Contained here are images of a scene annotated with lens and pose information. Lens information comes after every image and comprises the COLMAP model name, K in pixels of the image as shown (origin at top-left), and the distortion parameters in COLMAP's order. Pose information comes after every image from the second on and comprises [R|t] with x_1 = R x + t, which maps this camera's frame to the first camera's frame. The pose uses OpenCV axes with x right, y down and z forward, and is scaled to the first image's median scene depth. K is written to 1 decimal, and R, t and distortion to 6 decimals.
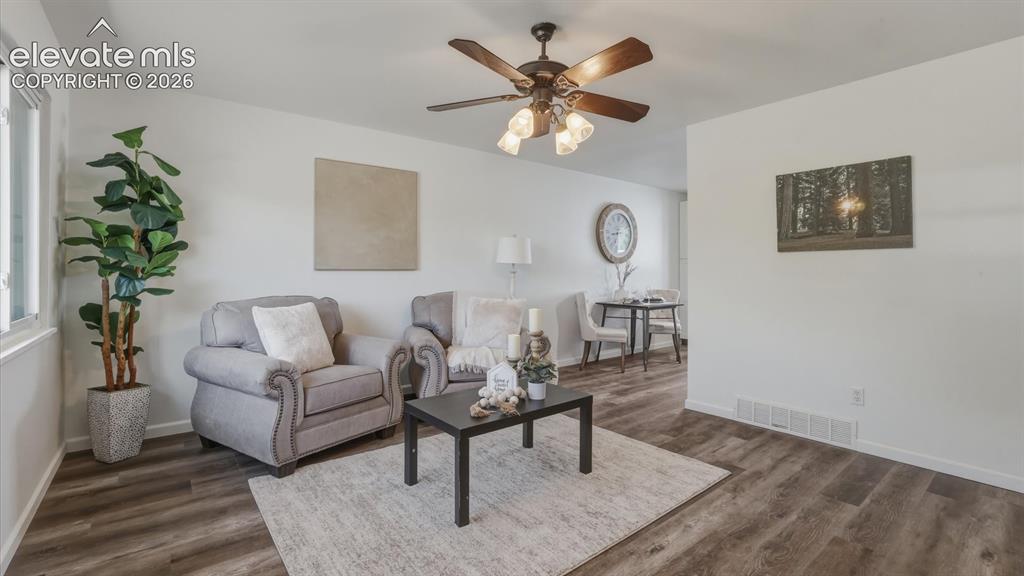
lens RADIAL K [[459.0, 0, 509.3], [0, 459.0, 275.0], [0, 0, 1]] dist [-0.000326, 0.000888]
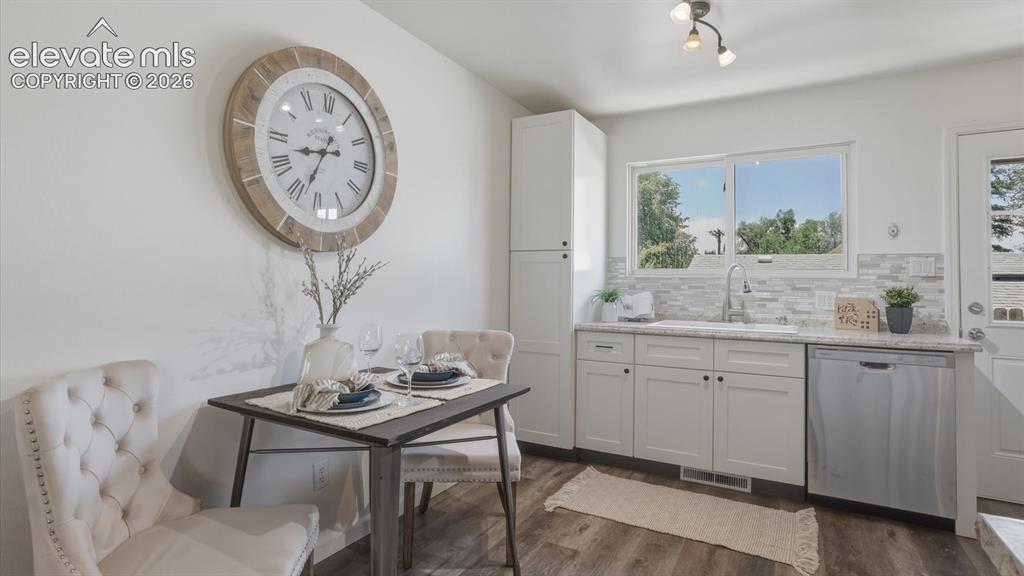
lens RADIAL K [[459.0, 0, 509.3], [0, 459.0, 275.0], [0, 0, 1]] dist [-0.000326, 0.000888]
pose [[0.935973, 0.014689, 0.351764, 0.248574], [-0.005802, 0.999637, -0.026306, -0.003077], [-0.352023, 0.022581, 0.935719, 0.687441]]
